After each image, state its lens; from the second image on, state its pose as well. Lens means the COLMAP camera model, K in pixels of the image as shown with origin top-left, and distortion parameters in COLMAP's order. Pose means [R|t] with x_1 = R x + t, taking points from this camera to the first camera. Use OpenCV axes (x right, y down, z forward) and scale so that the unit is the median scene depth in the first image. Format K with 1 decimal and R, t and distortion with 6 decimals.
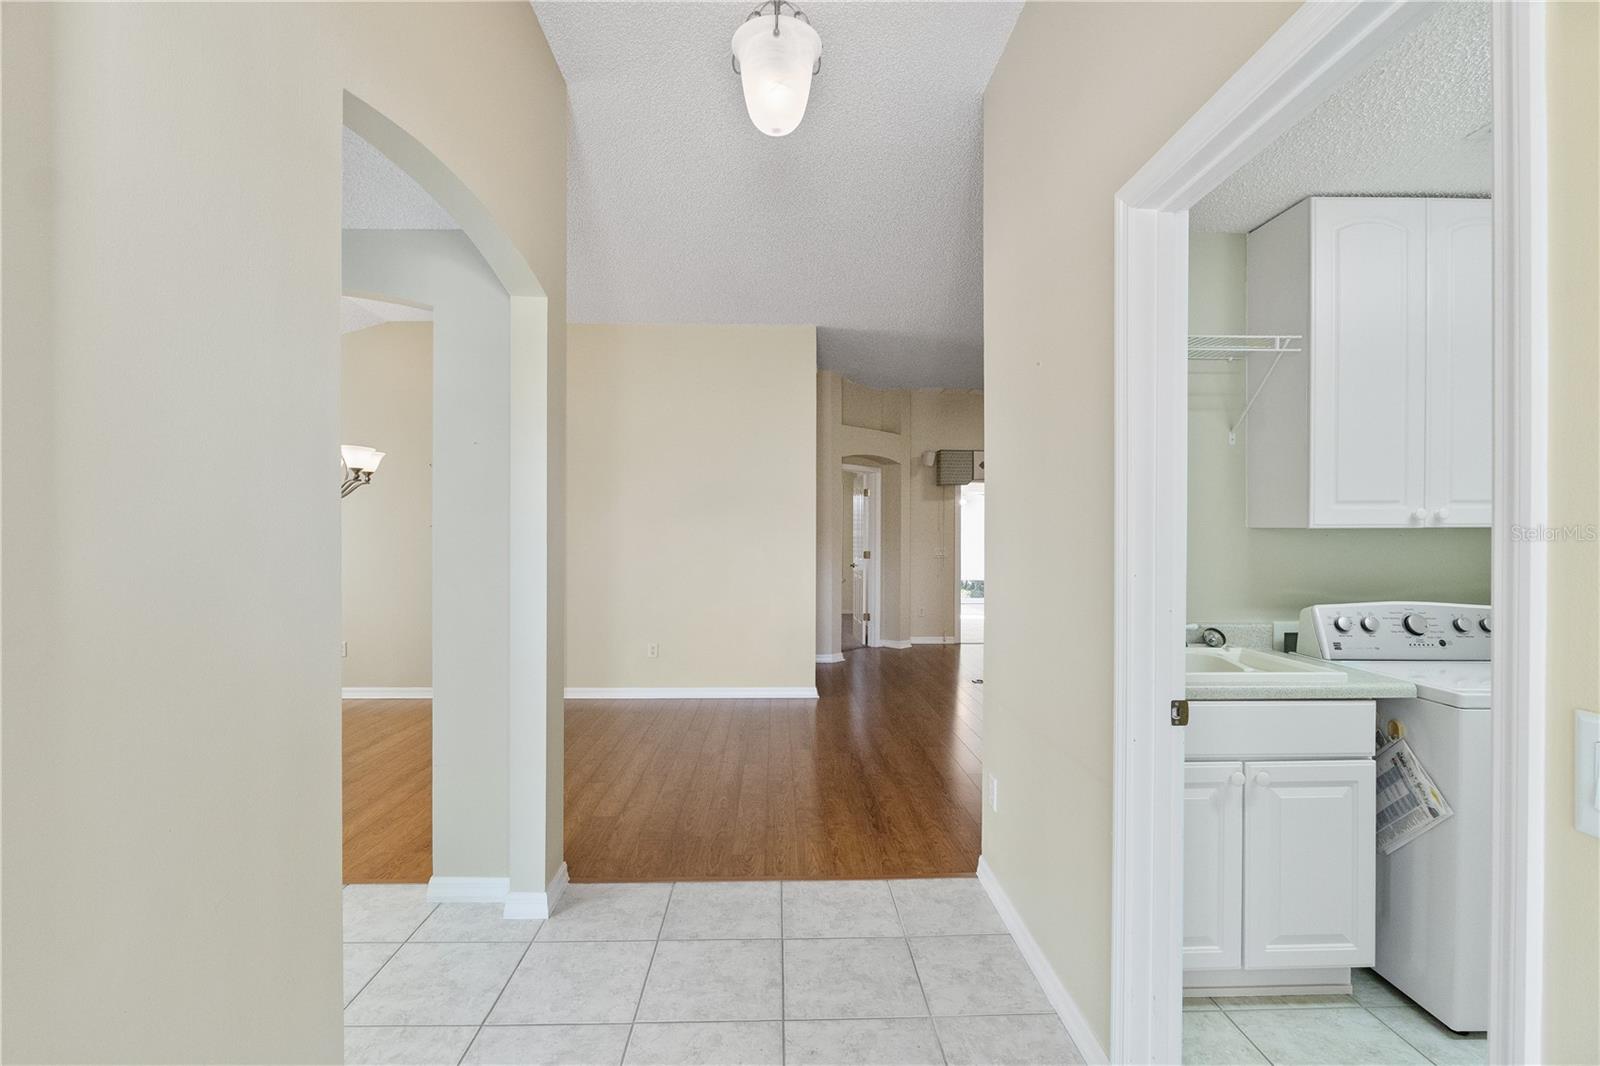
lens RADIAL K [[736.5, 0, 800.0], [0, 736.5, 536.5], [0, 0, 1]] dist [-0.007409, 0.000790]
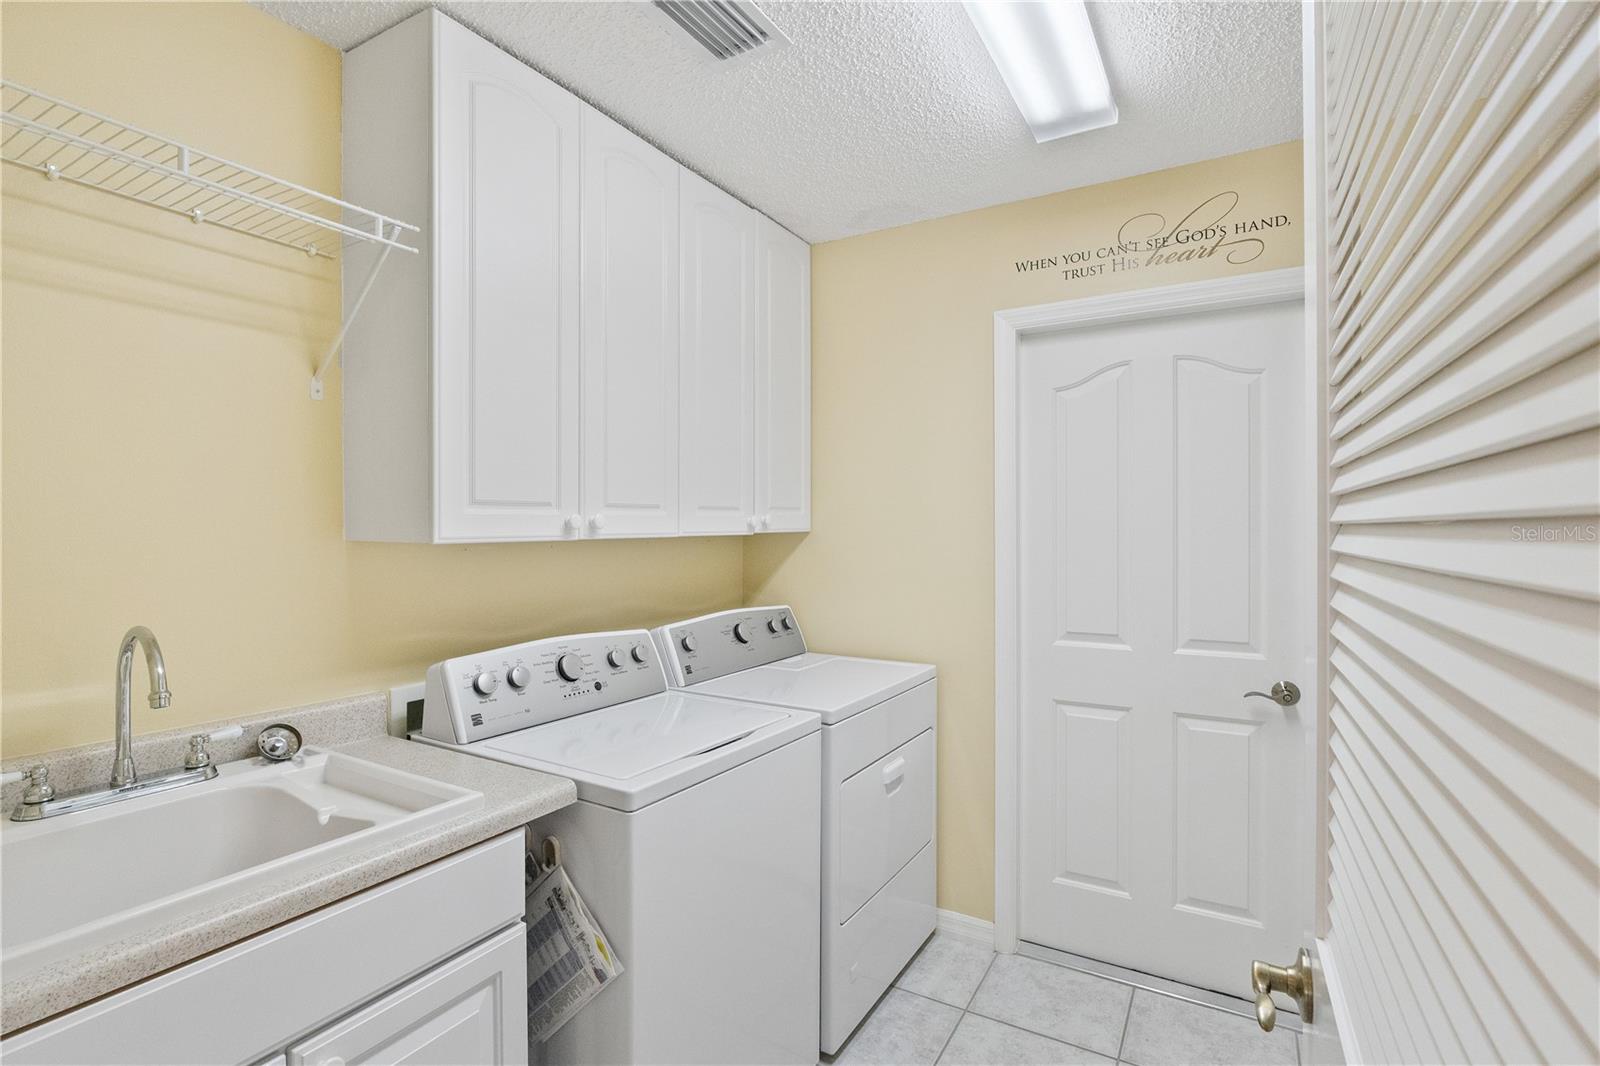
lens RADIAL K [[736.5, 0, 794.2], [0, 736.5, 531.7], [0, 0, 1]] dist [-0.007409, 0.000790]
pose [[0.531966, -0.005679, 0.846747, 0.330881], [0.006441, 0.999976, 0.002660, -0.020772], [-0.846741, 0.004039, 0.531989, 0.412109]]
